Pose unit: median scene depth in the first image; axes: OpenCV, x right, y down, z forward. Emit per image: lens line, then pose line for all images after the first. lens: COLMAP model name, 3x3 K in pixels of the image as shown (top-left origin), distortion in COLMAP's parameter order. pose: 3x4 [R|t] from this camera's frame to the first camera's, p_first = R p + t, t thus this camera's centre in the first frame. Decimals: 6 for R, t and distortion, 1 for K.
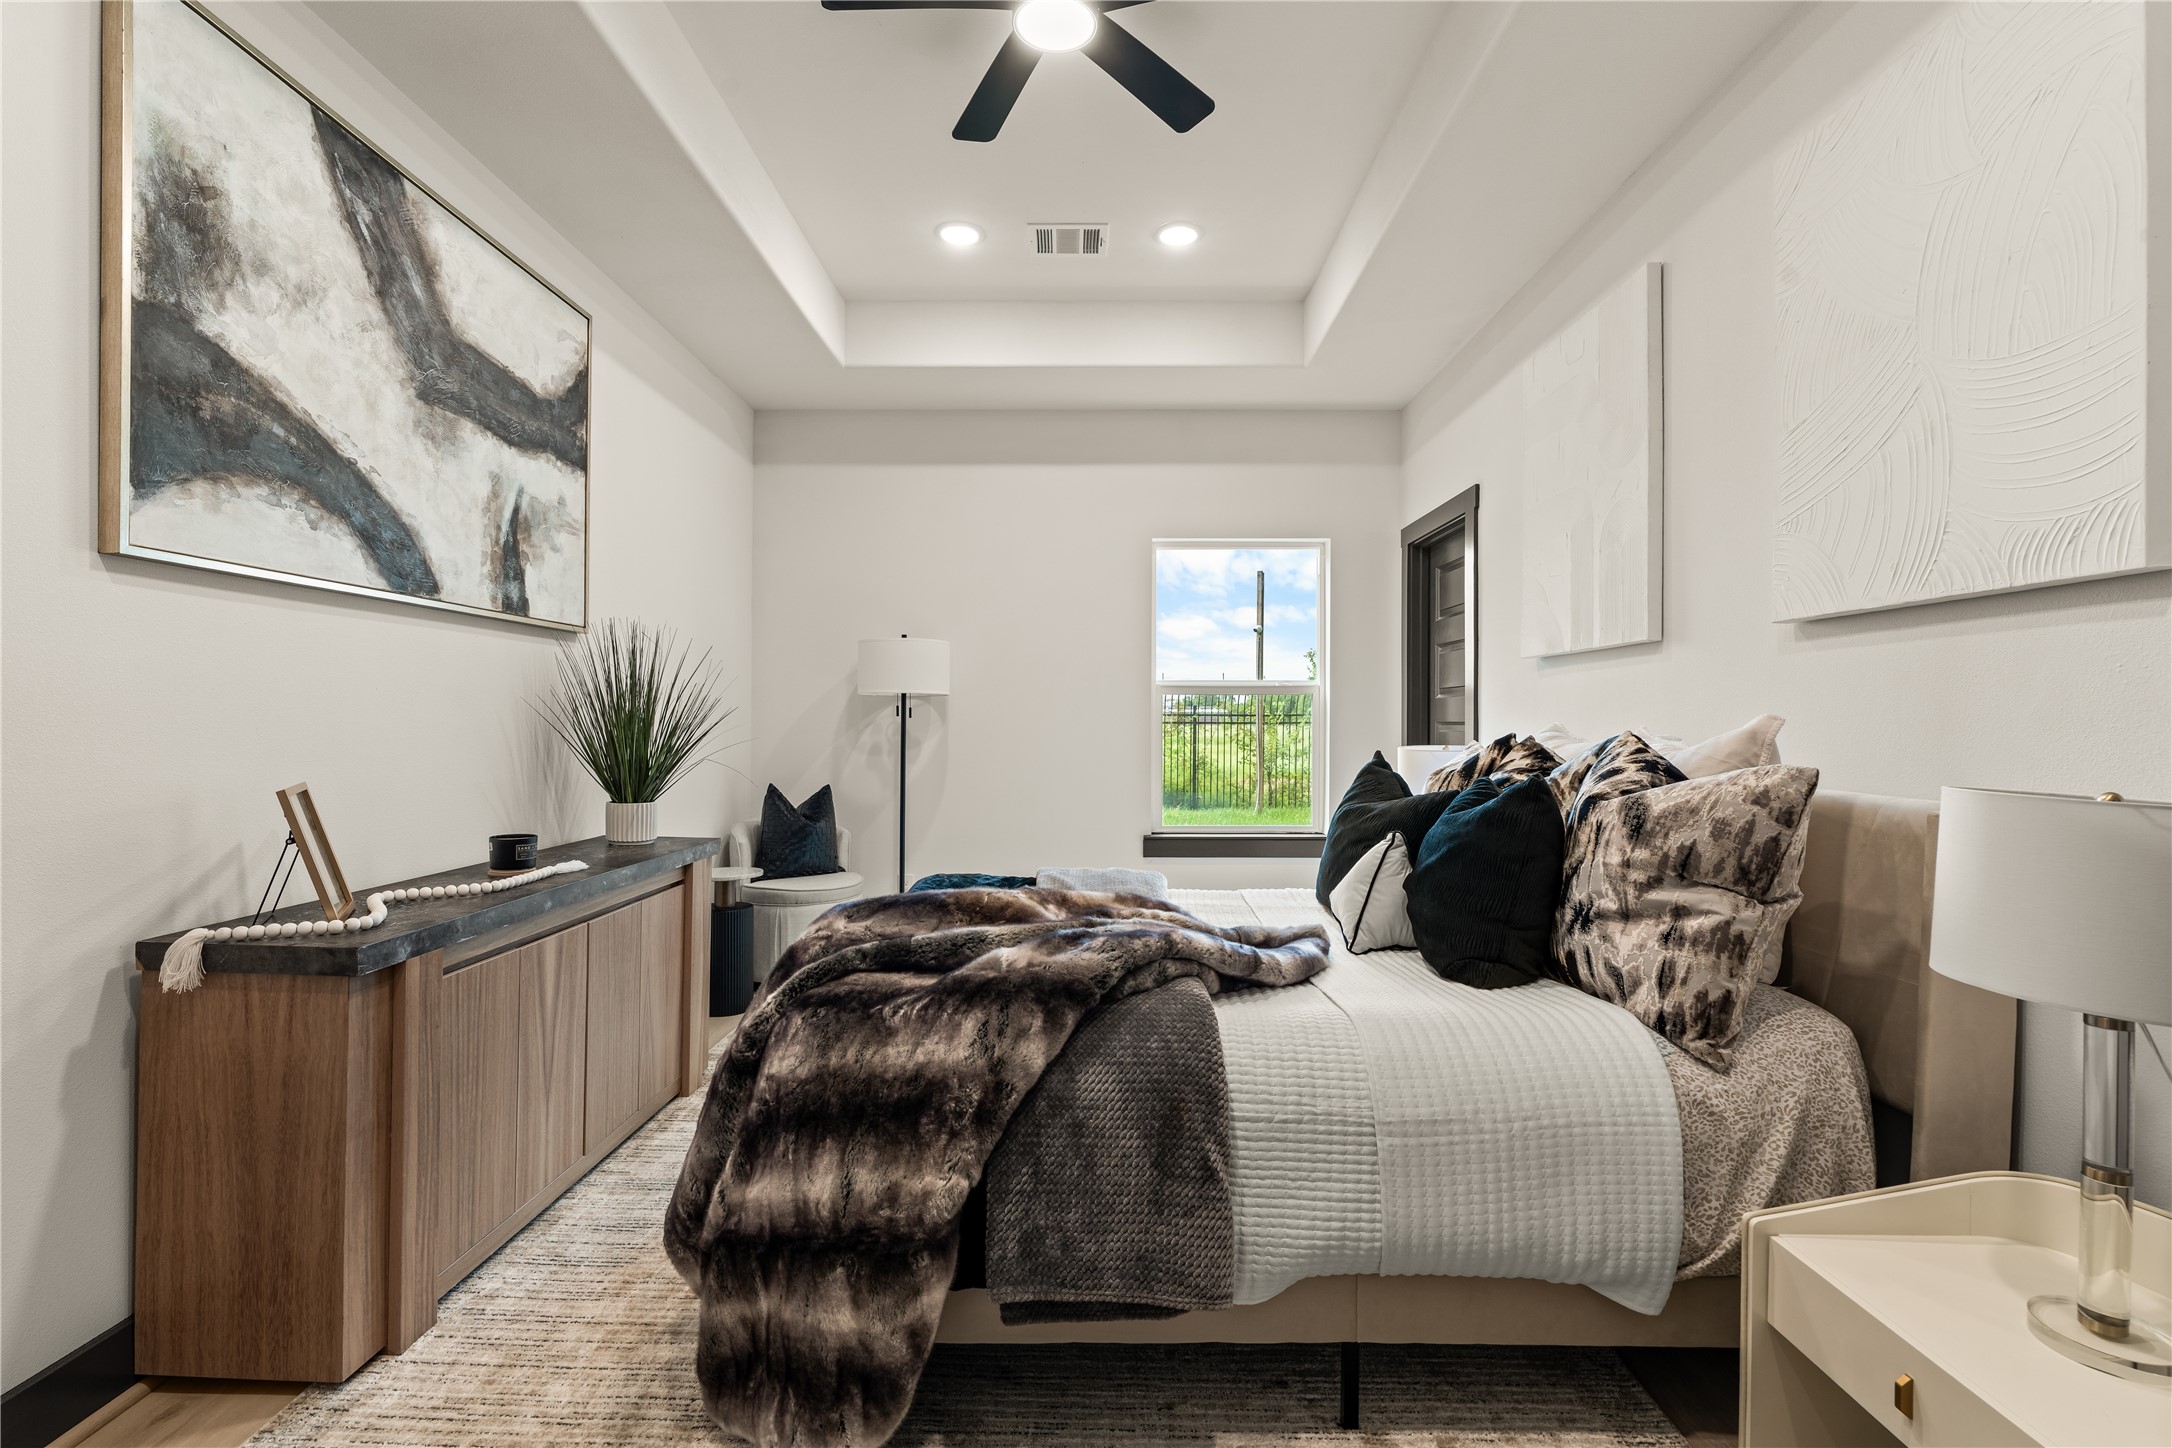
lens RADIAL K [[980.7, 0, 1082.3], [0, 980.7, 722.9], [0, 0, 1]] dist [-0.006976, 0.002358]
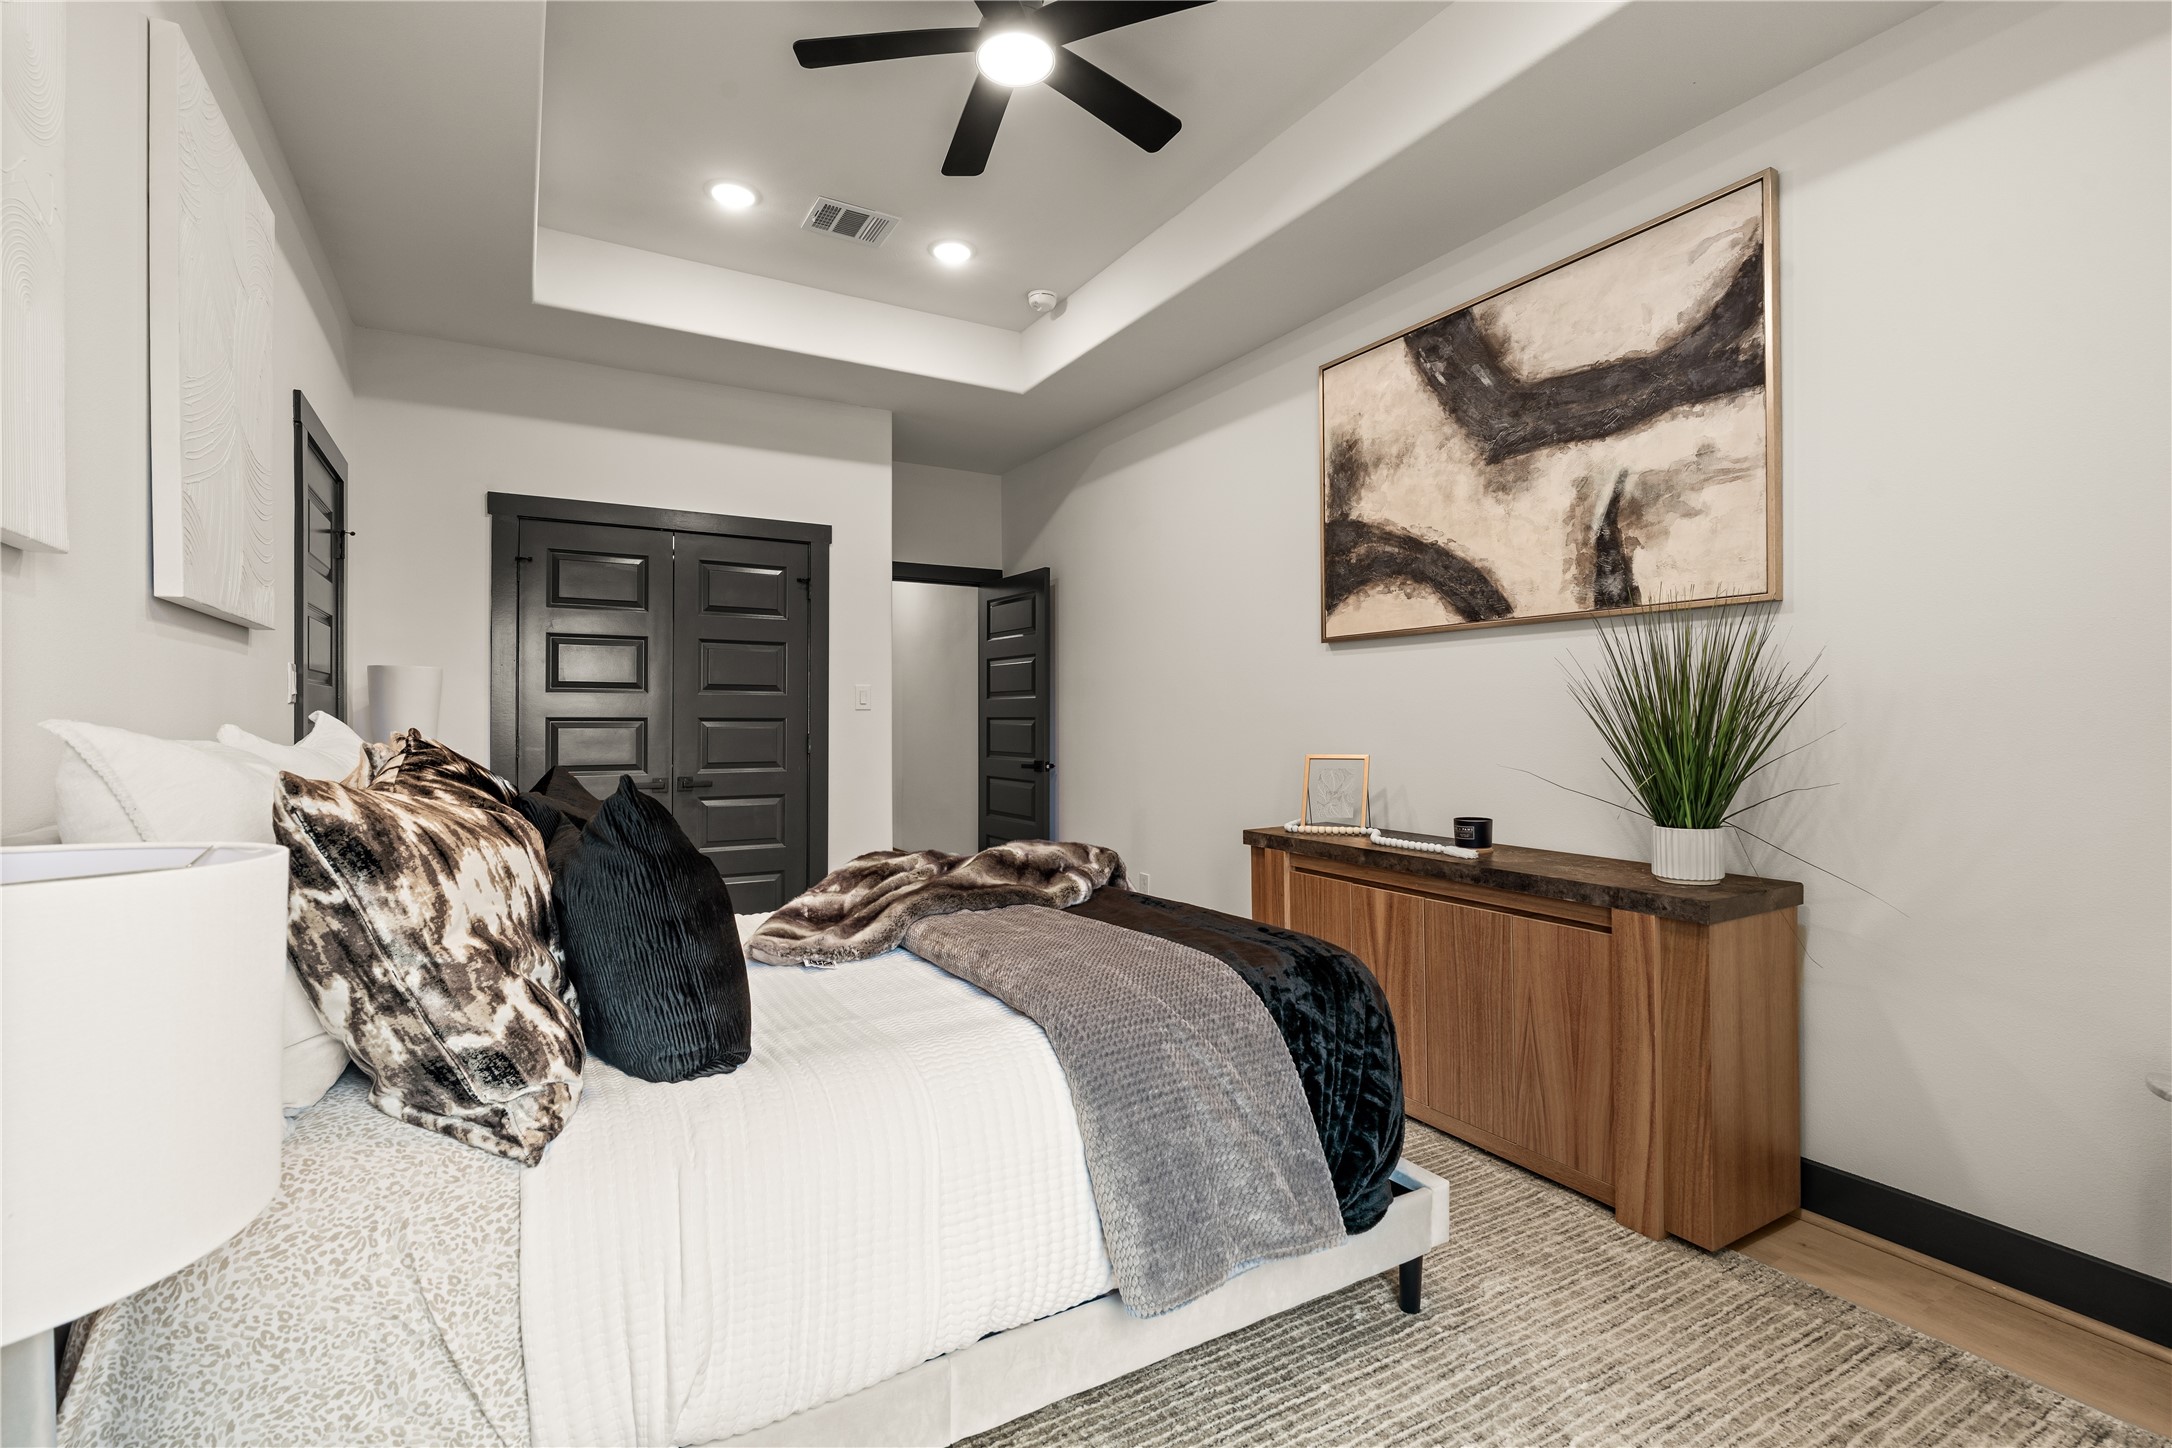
lens RADIAL K [[980.7, 0, 1087.9], [0, 980.7, 719.8], [0, 0, 1]] dist [-0.006976, 0.002358]
pose [[-0.857002, -0.007600, -0.515257, 0.390572], [-0.007396, 0.999970, -0.002448, 0.005143], [0.515260, 0.001713, -0.857032, 1.706654]]
